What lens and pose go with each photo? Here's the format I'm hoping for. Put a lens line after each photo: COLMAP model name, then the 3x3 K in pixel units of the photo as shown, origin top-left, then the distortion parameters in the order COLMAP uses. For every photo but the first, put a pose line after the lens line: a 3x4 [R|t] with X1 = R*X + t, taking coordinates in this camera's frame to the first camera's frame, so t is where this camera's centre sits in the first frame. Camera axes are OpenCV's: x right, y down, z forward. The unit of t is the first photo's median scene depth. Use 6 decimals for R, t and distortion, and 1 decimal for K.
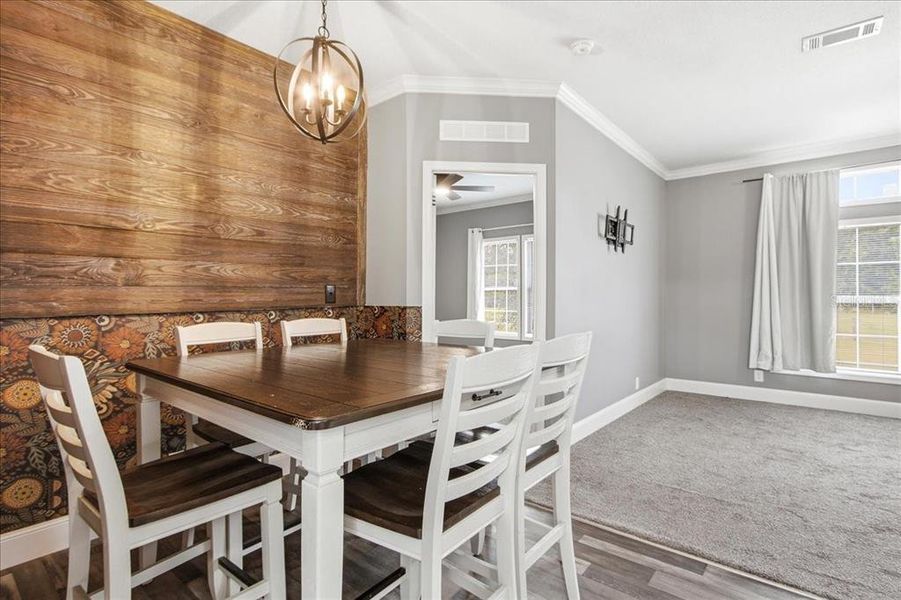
lens RADIAL K [[447.2, 0, 430.1], [0, 447.2, 297.4], [0, 0, 1]] dist [-0.007710, 0.005147]
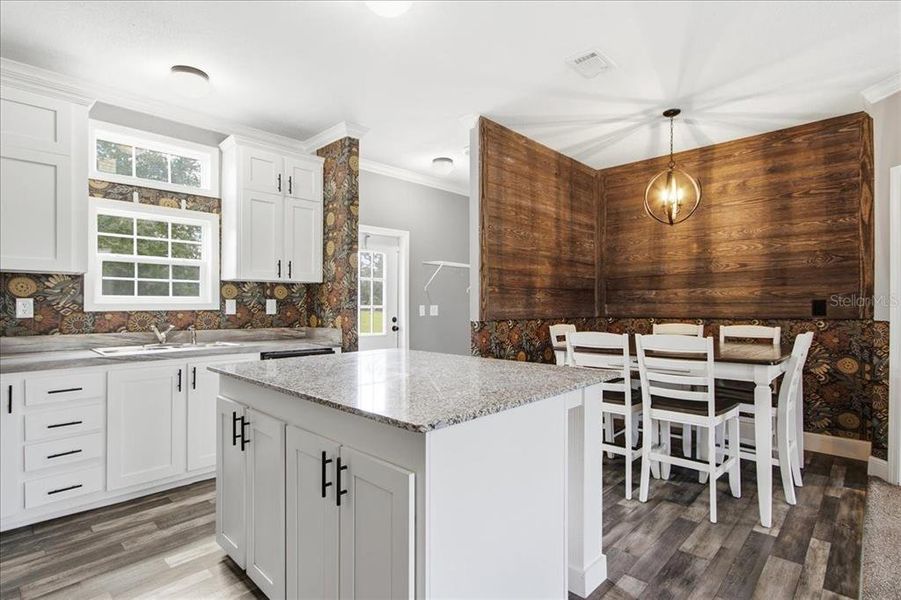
lens RADIAL K [[447.2, 0, 449.0], [0, 447.2, 303.8], [0, 0, 1]] dist [-0.007710, 0.005147]
pose [[-0.052501, 0.000259, -0.998621, 1.103800], [0.000559, 1.000000, 0.000230, -0.020259], [0.998621, -0.000546, -0.052501, 0.128528]]
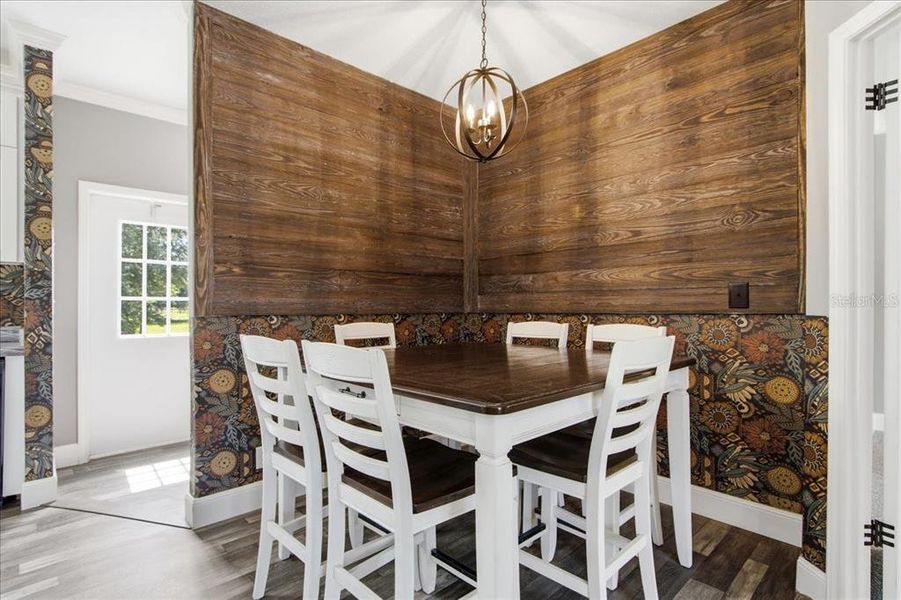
lens RADIAL K [[447.2, 0, 448.8], [0, 447.2, 301.2], [0, 0, 1]] dist [-0.007710, 0.005147]
pose [[-0.097470, -0.001325, -0.995238, 0.606893], [0.002432, 0.999996, -0.001569, 0.001955], [0.995236, -0.002573, -0.097466, 0.692569]]
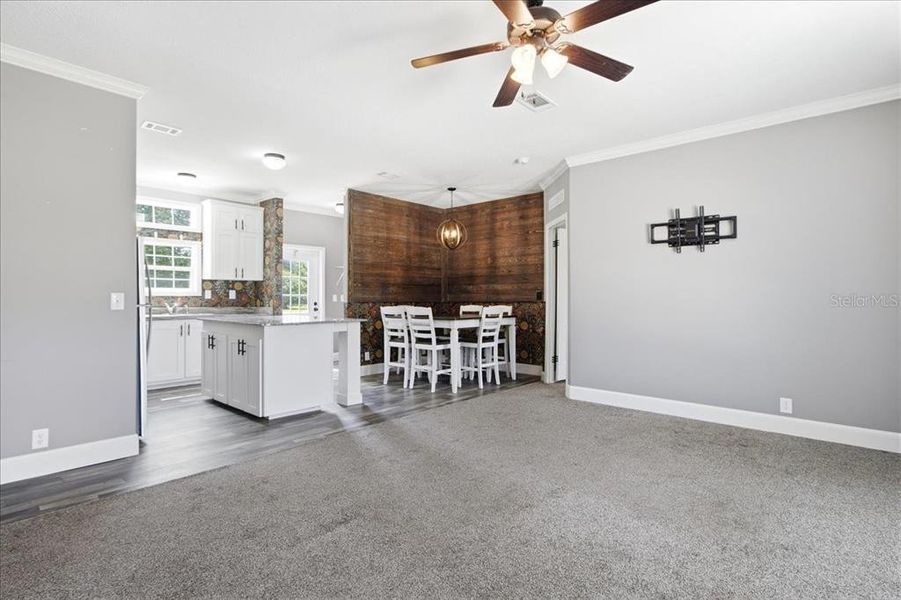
lens RADIAL K [[447.2, 0, 444.2], [0, 447.2, 298.5], [0, 0, 1]] dist [-0.007710, 0.005147]
pose [[-0.022802, 0.004769, -0.999729, 2.106357], [-0.001616, 0.999987, 0.004807, -0.003012], [0.999739, 0.001725, -0.022794, 0.692074]]
